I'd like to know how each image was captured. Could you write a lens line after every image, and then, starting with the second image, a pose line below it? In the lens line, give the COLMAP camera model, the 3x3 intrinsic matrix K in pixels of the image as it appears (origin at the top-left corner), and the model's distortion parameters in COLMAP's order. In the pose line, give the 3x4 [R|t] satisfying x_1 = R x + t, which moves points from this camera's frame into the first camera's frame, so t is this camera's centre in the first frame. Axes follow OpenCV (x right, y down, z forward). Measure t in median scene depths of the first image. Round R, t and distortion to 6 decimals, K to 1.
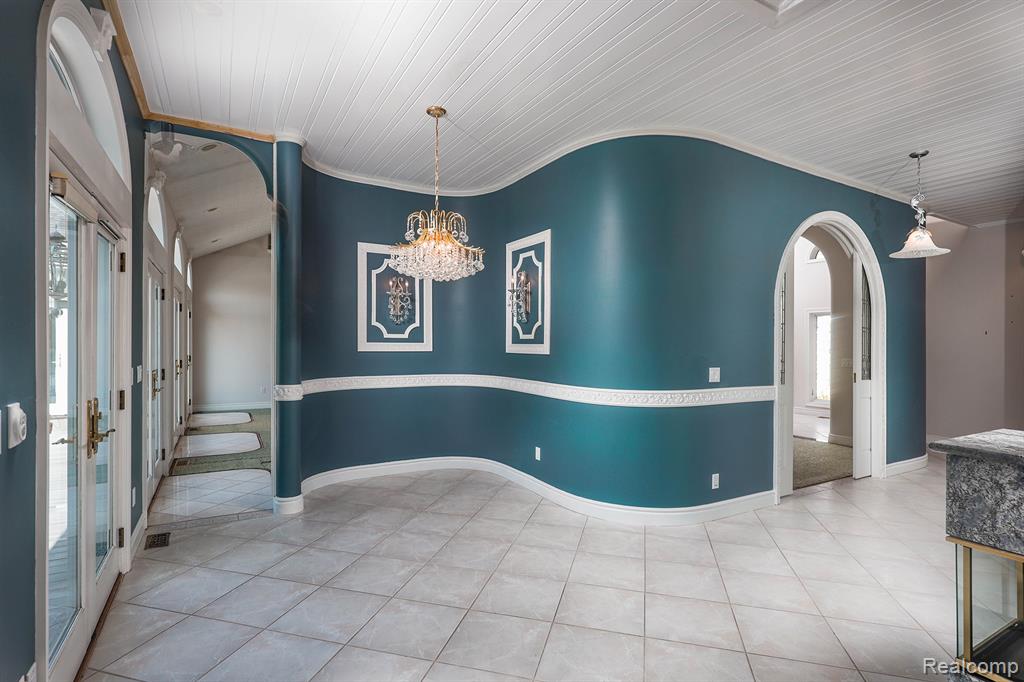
lens RADIAL K [[498.9, 0, 506.8], [0, 498.9, 338.4], [0, 0, 1]] dist [0.005622, 0.000574]
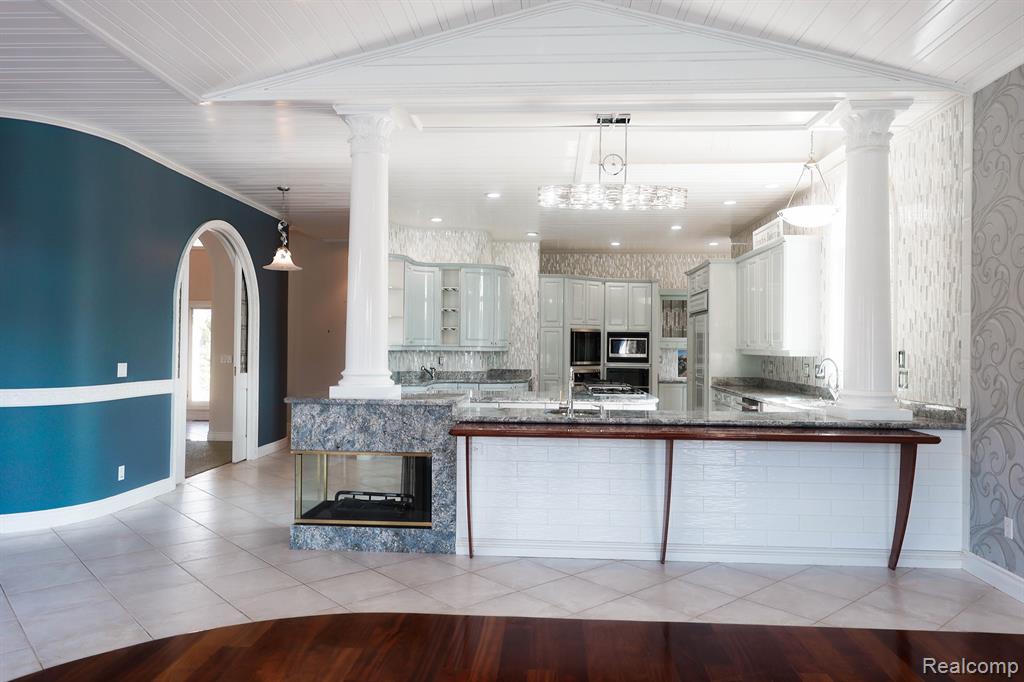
lens RADIAL K [[731.4, 0, 511.1], [0, 731.4, 337.6], [0, 0, 1]] dist [-0.008653, -0.001389]
pose [[0.550346, 0.005844, 0.834916, -0.372750], [-0.012511, 0.999921, 0.001248, -0.005901], [-0.834843, -0.011132, 0.550376, -0.465832]]
